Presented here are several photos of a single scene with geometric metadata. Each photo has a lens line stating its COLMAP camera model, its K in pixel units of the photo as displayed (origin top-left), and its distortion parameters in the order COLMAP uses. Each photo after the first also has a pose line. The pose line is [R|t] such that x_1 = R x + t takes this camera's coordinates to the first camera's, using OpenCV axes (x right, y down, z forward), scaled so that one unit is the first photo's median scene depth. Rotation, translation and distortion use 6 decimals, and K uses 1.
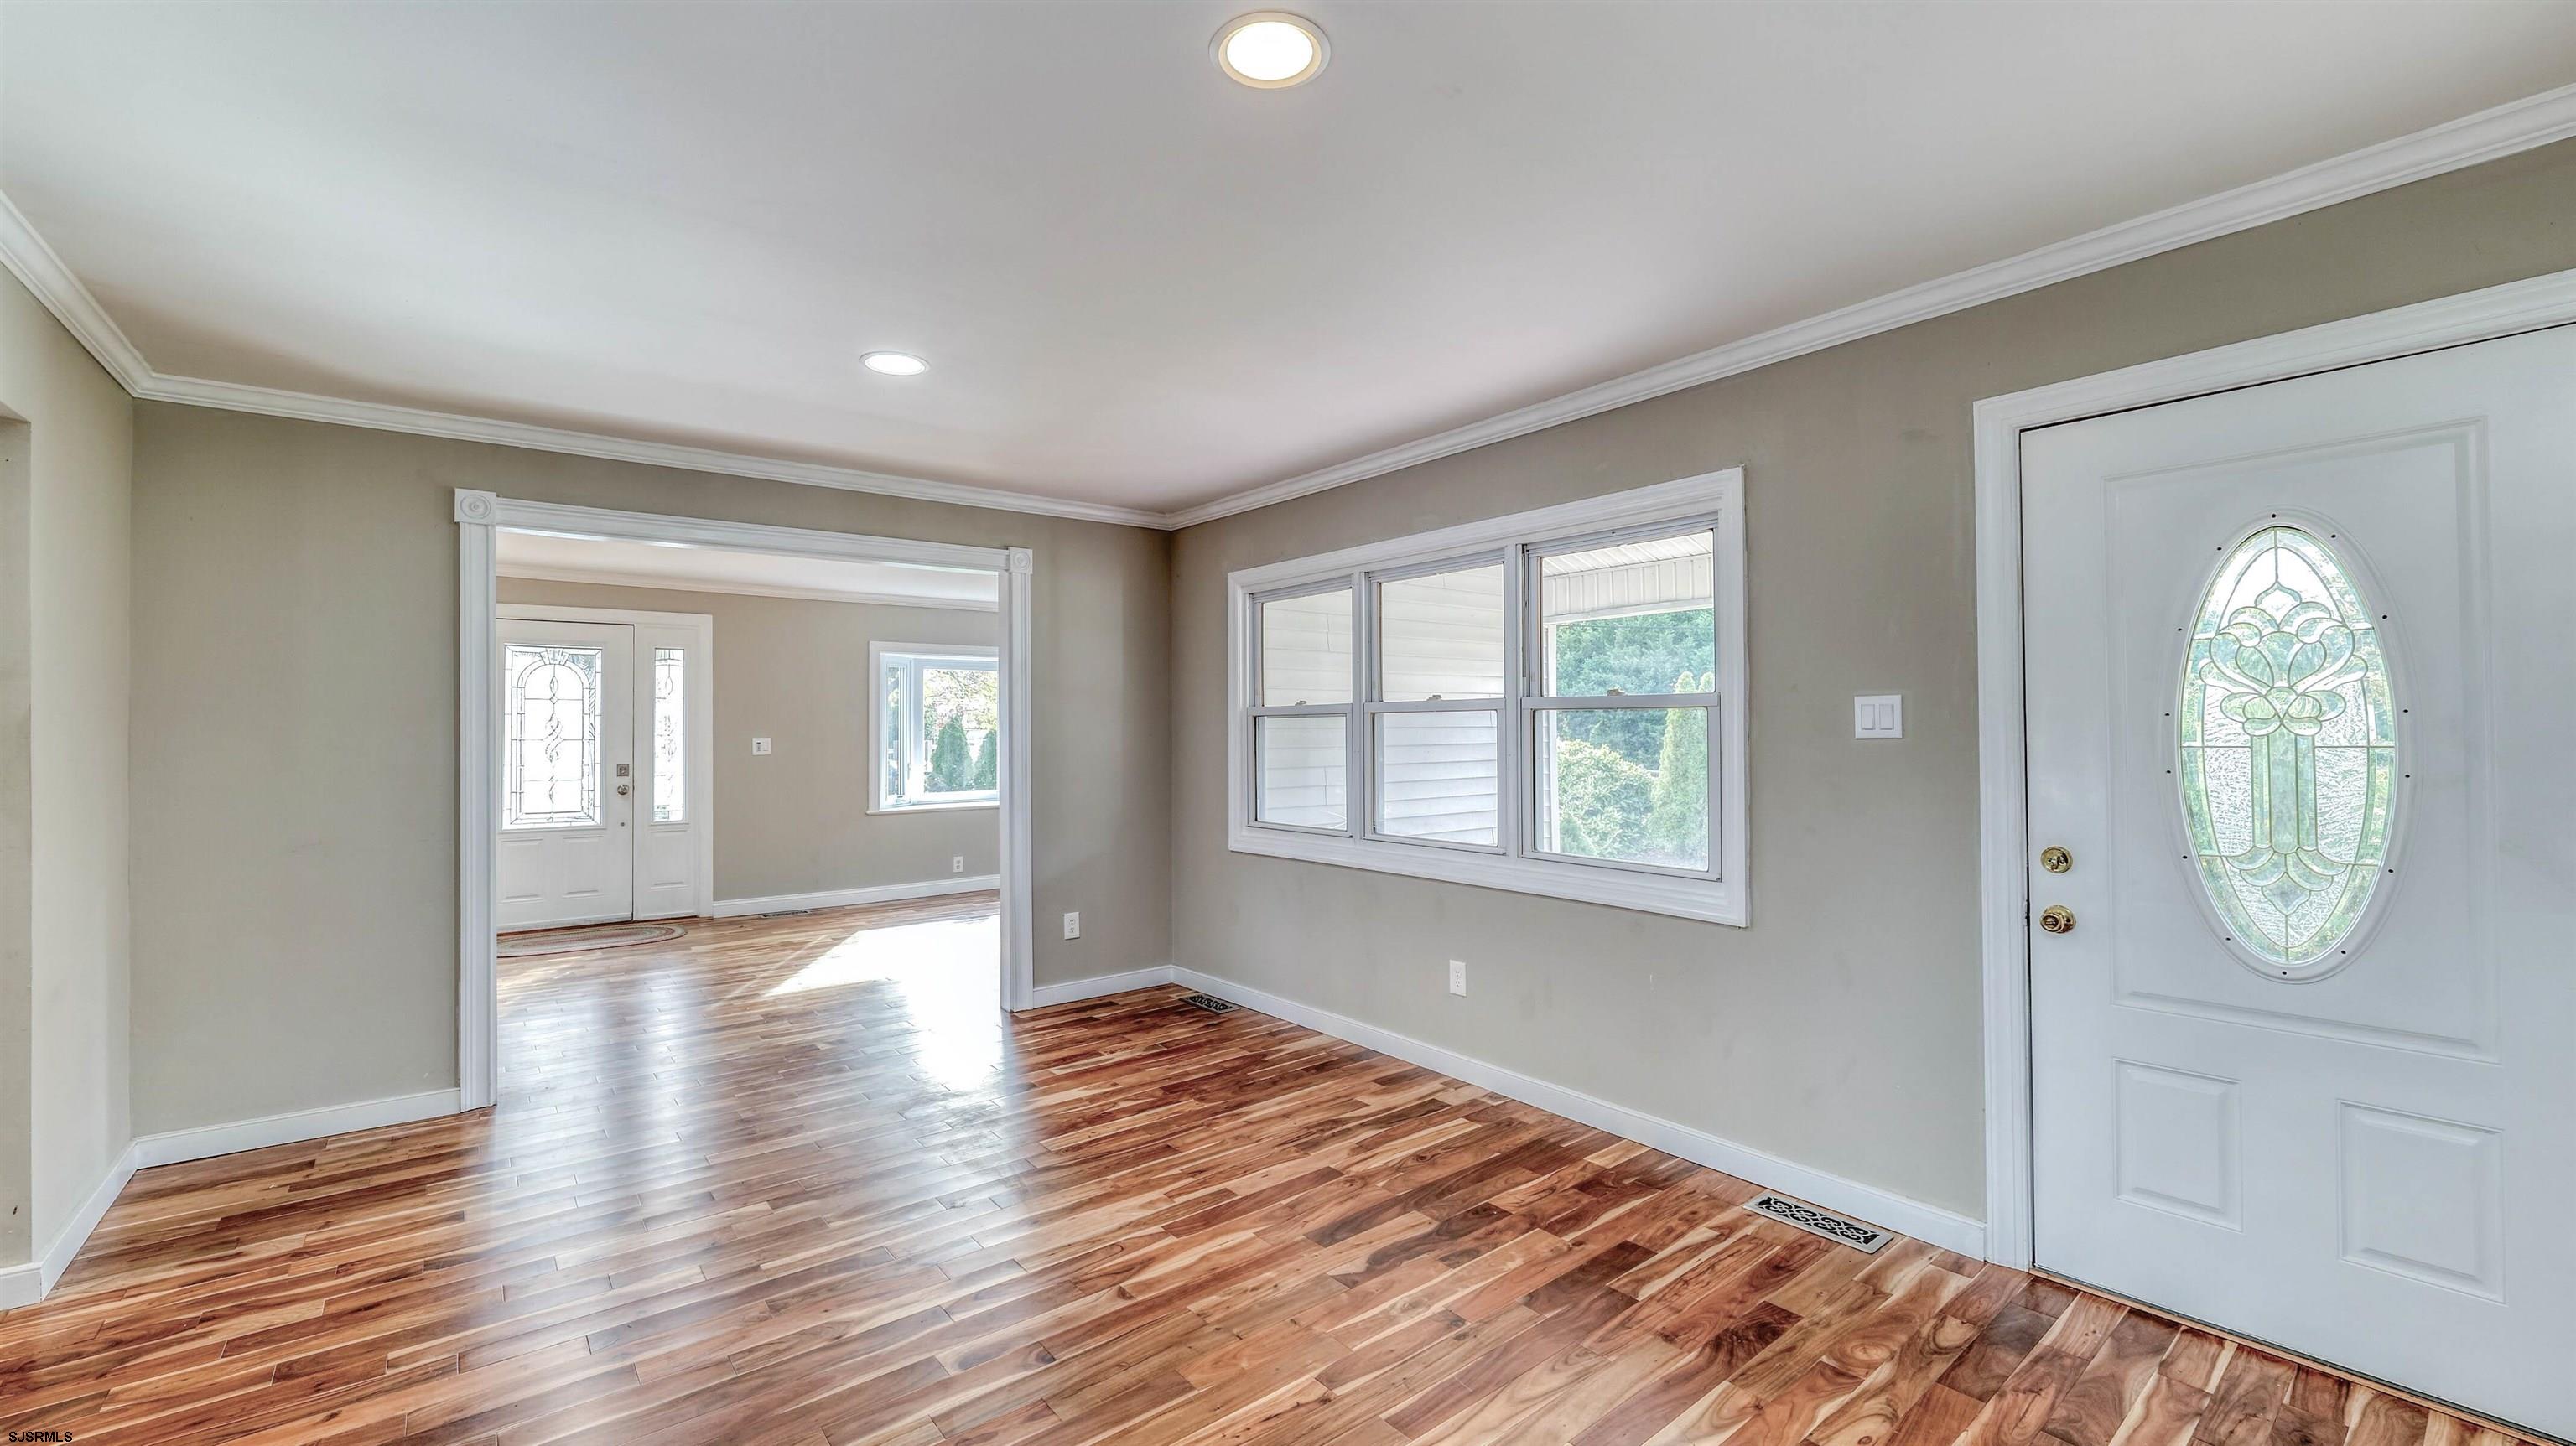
lens RADIAL K [[1051.1, 0, 1271.6], [0, 1051.1, 716.8], [0, 0, 1]] dist [-0.002377, -0.000007]
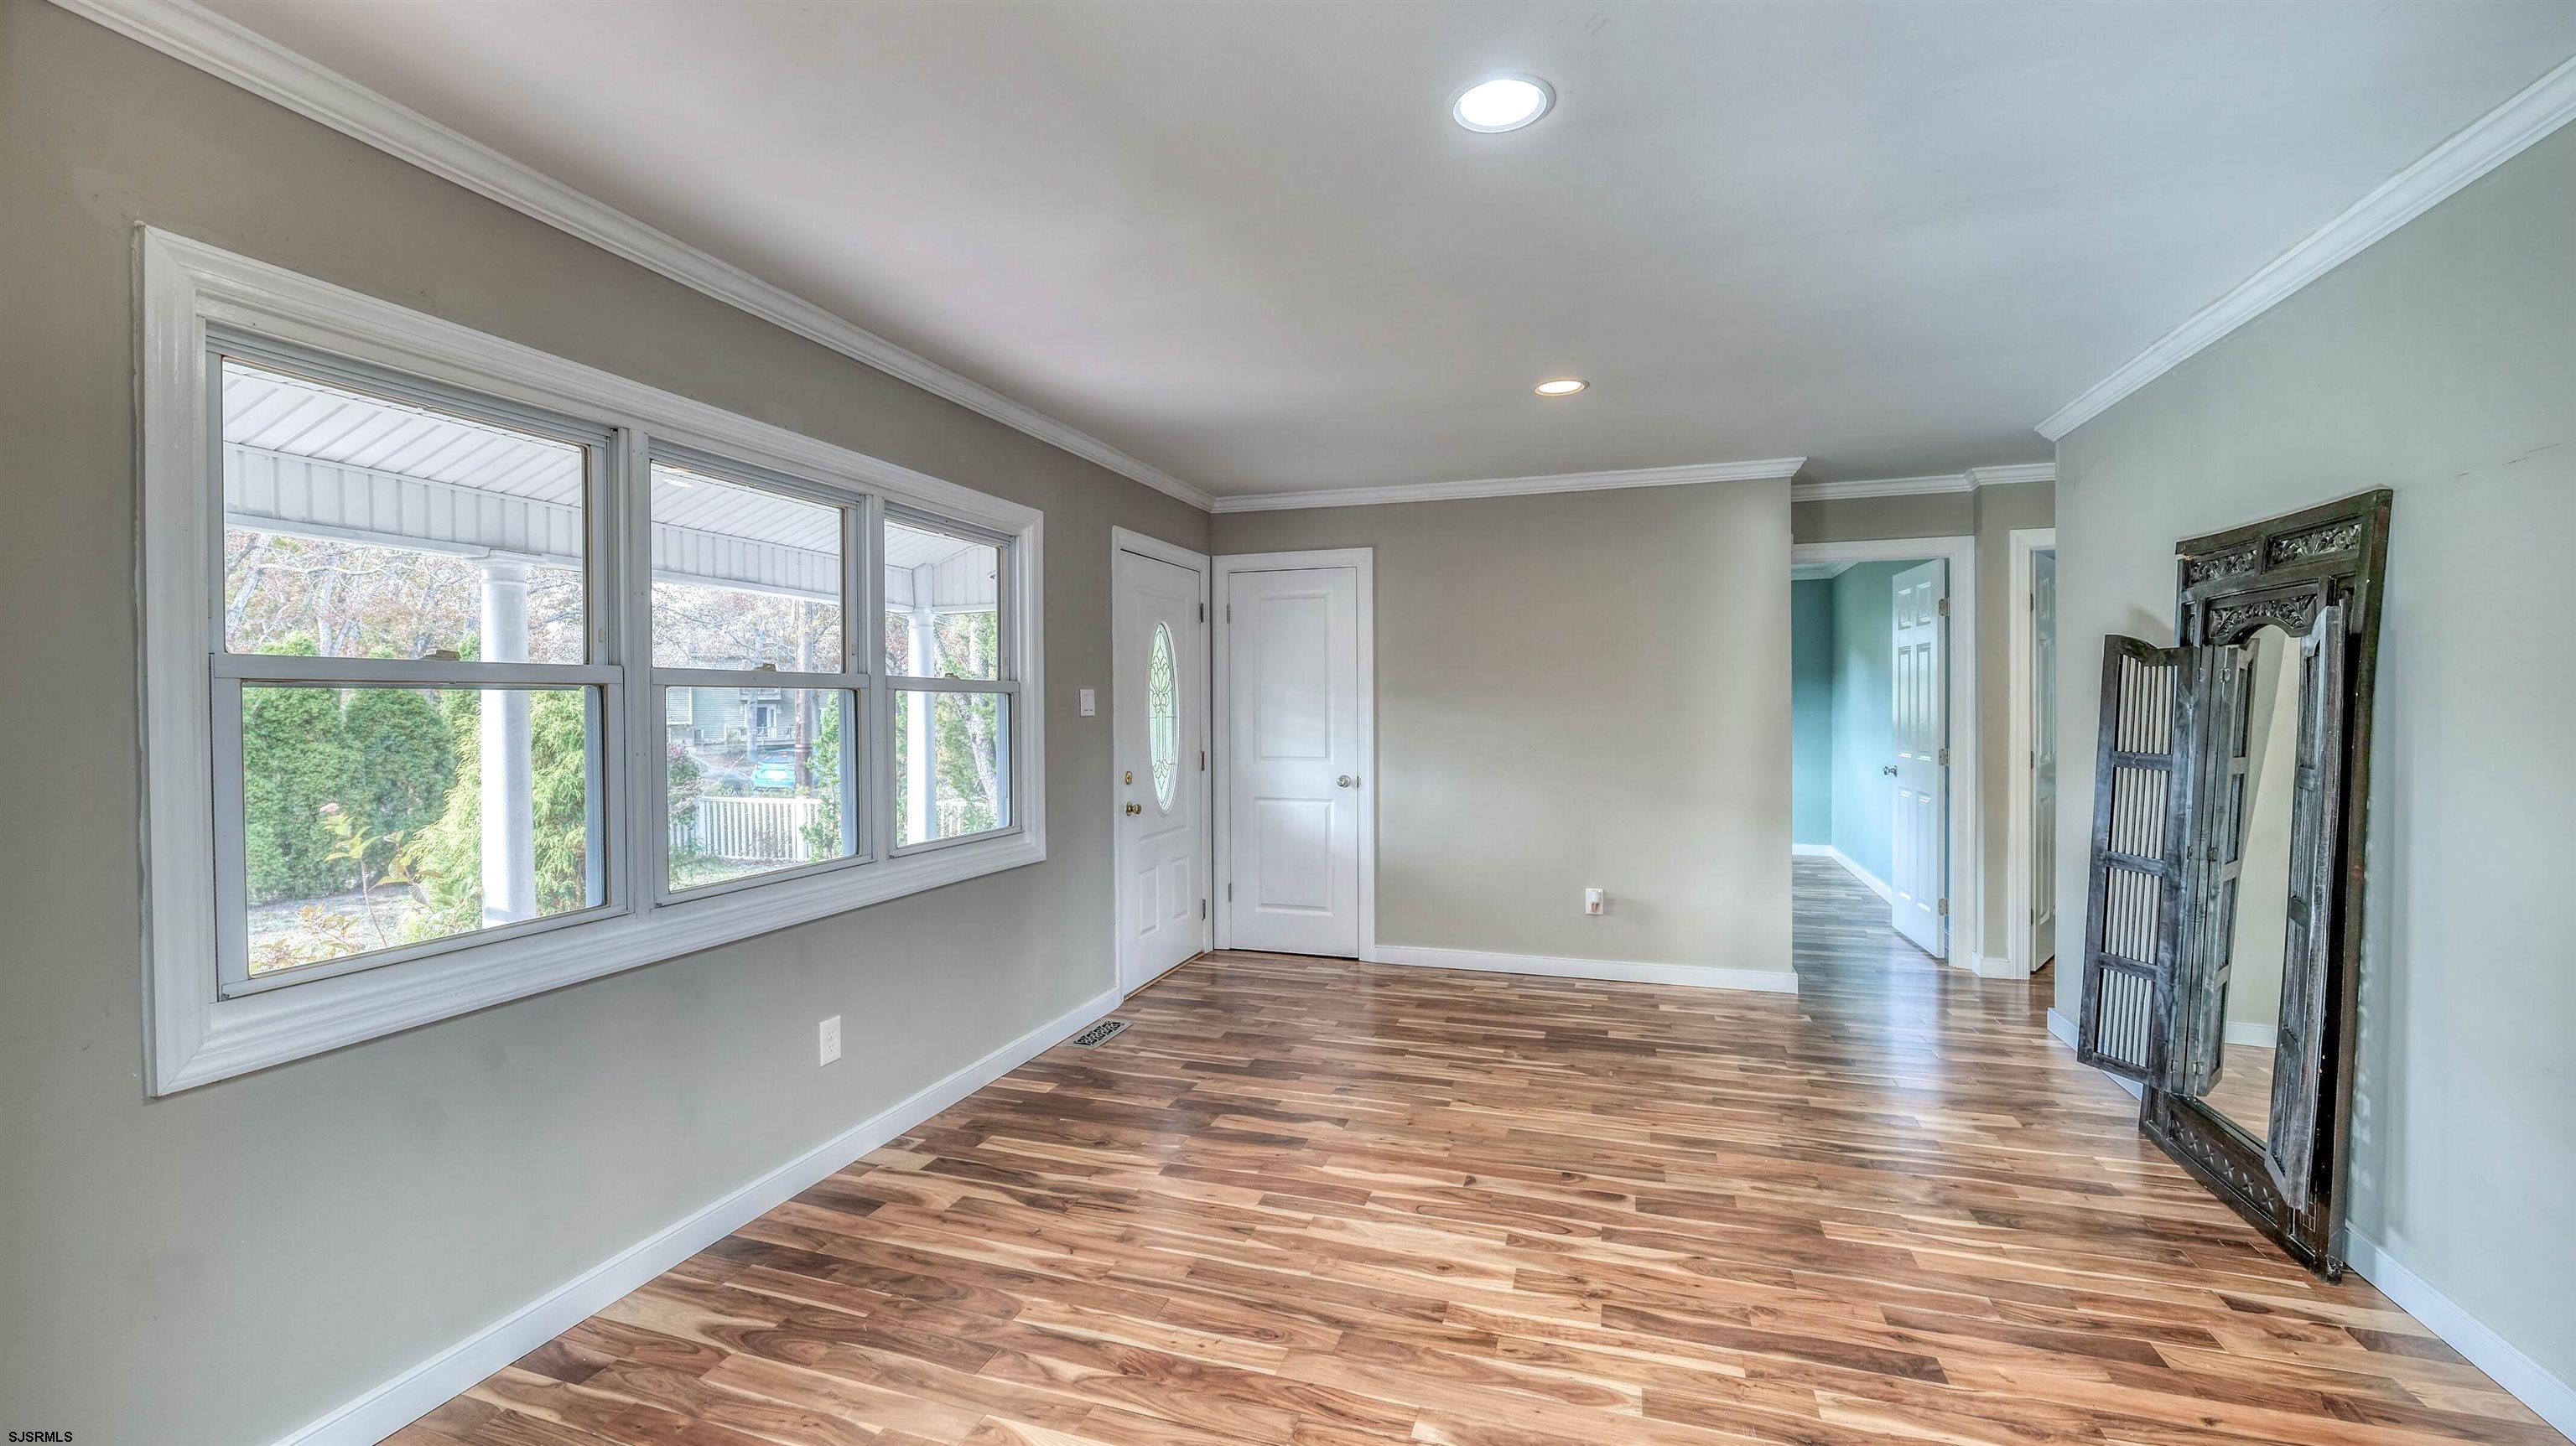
lens RADIAL K [[1051.1, 0, 1271.6], [0, 1051.1, 716.8], [0, 0, 1]] dist [-0.002377, -0.000007]
pose [[-0.547283, 0.001388, 0.836947, -0.684523], [0.001198, 0.999999, -0.000875, 0.016943], [-0.836947, 0.000524, -0.547284, 1.241730]]
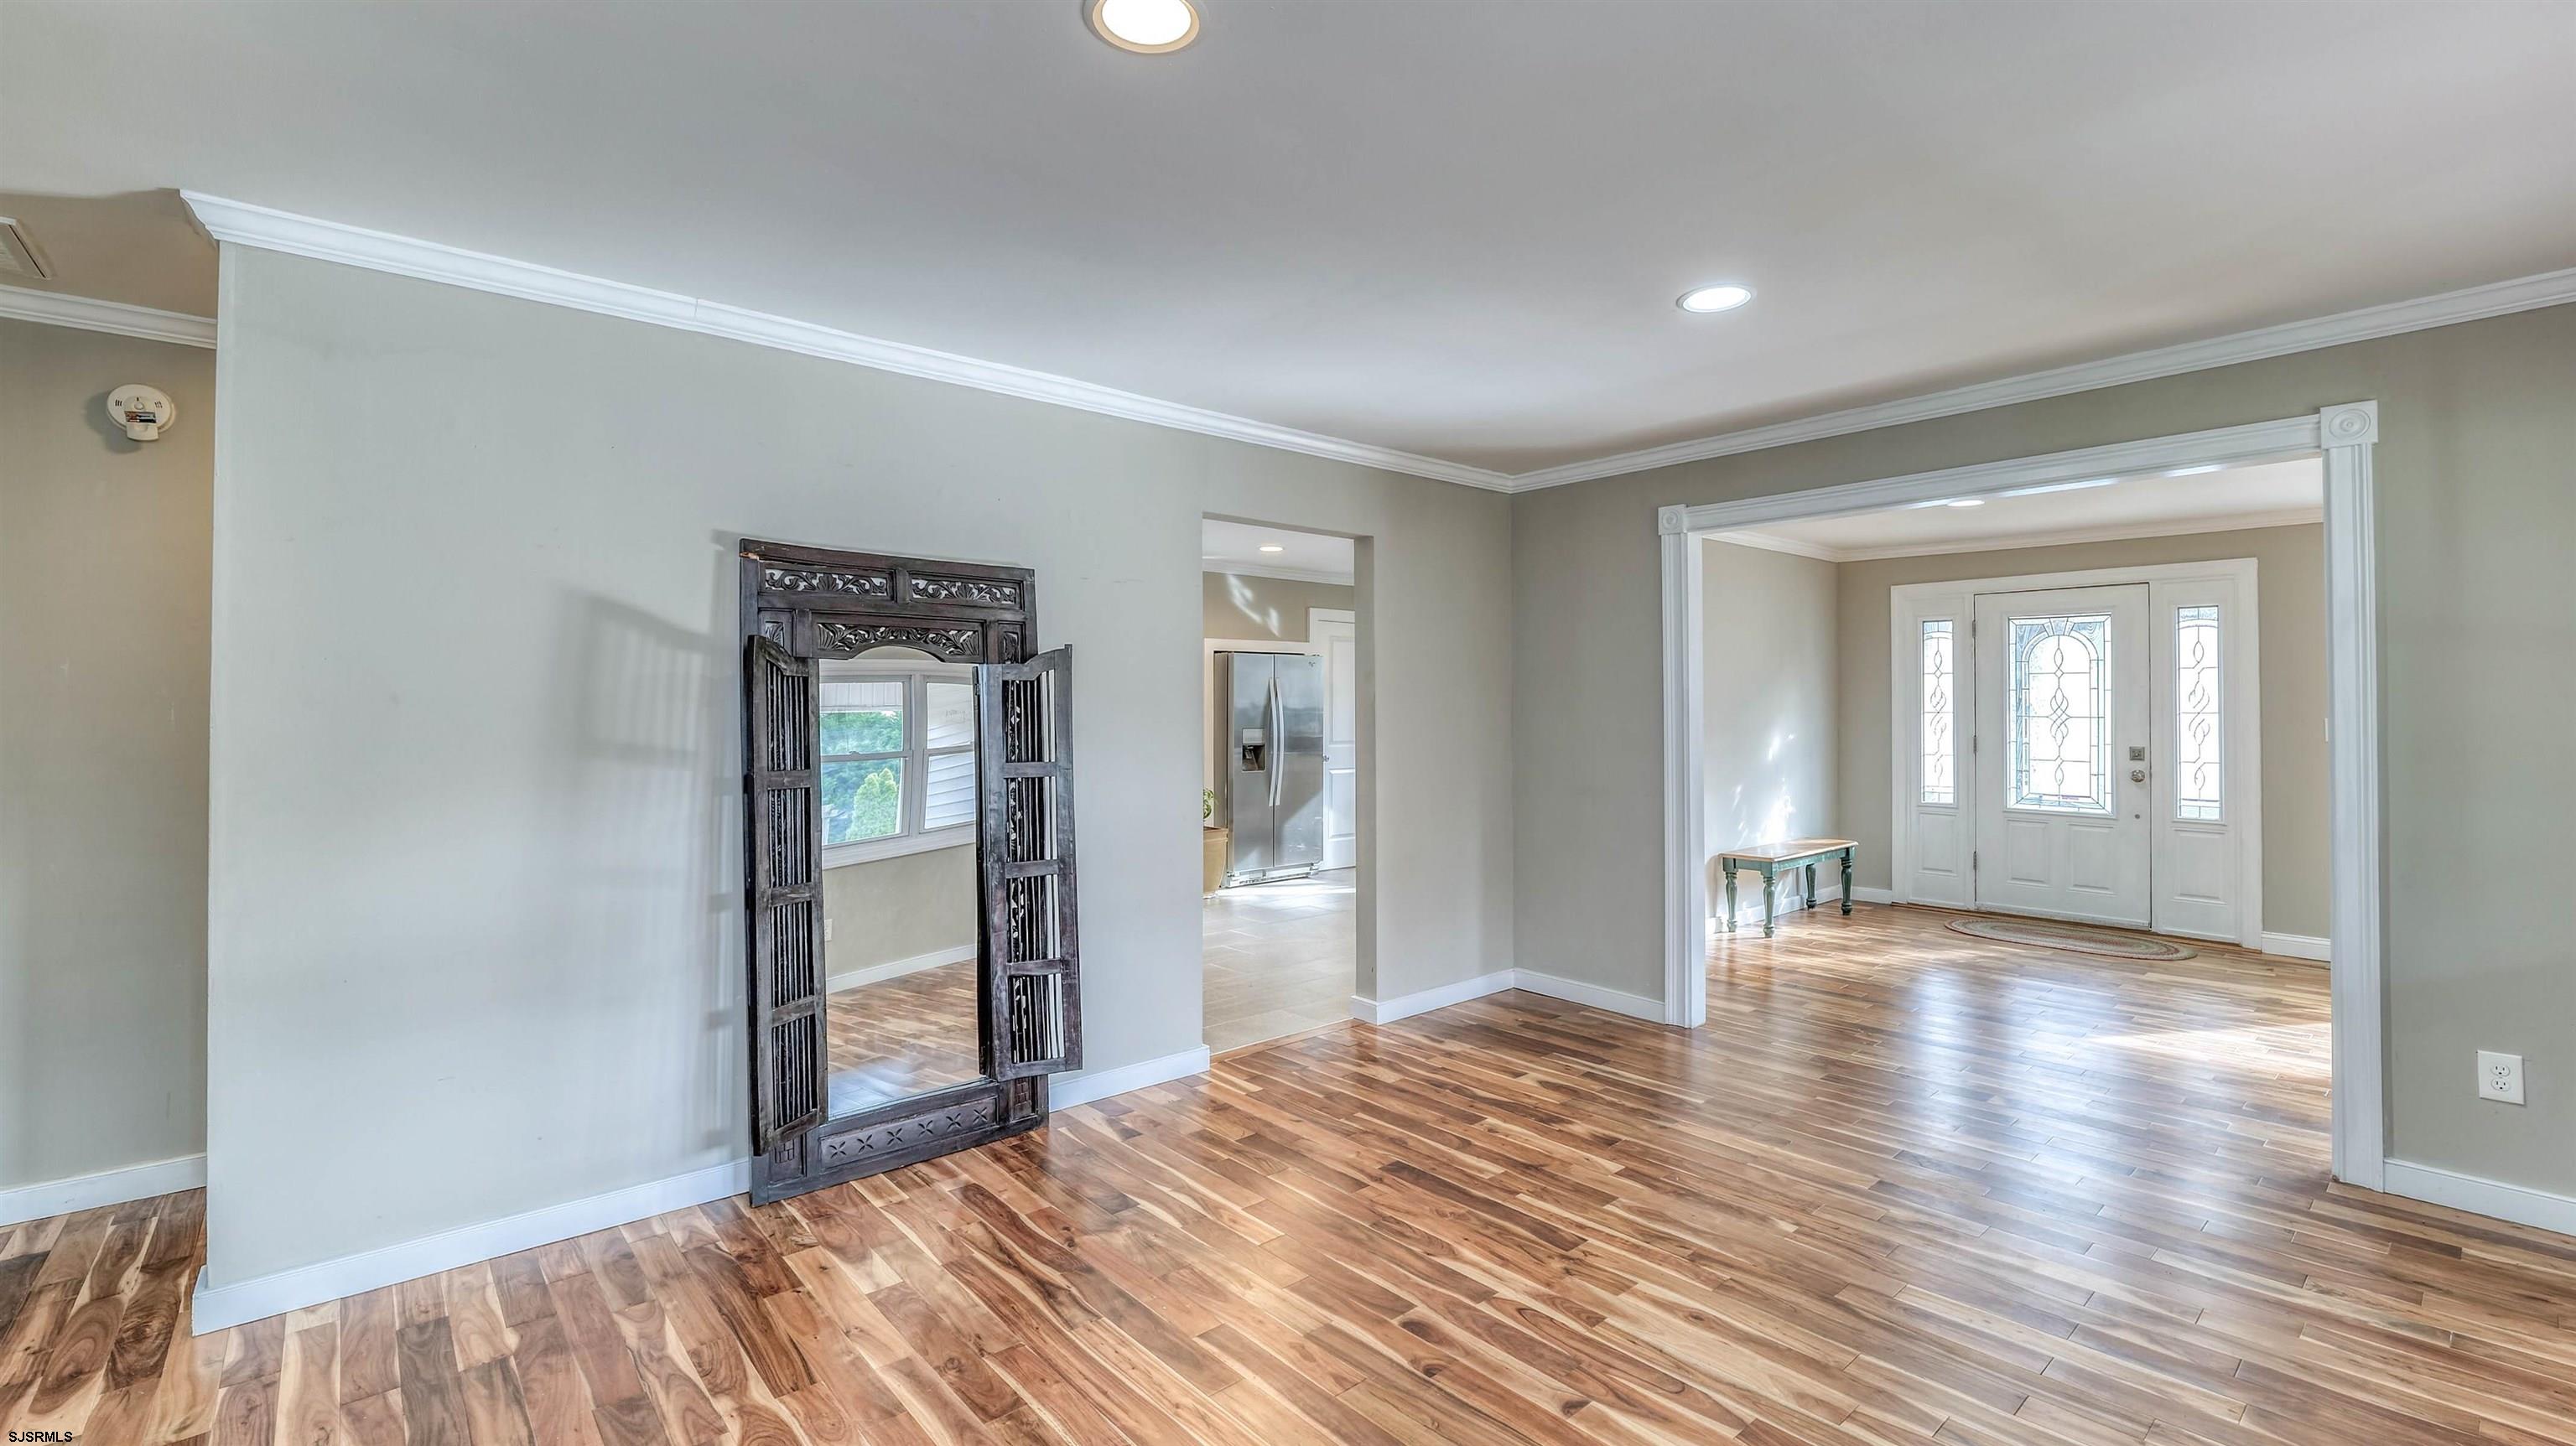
lens RADIAL K [[1106.7, 0, 1286.8], [0, 1106.7, 697.3], [0, 0, 1]] dist [-0.001068, 0.000034]
pose [[0.053789, -0.003669, -0.998546, 0.476048], [0.010706, 0.999938, -0.003098, 0.000497], [0.998495, -0.010524, 0.053825, 0.498908]]
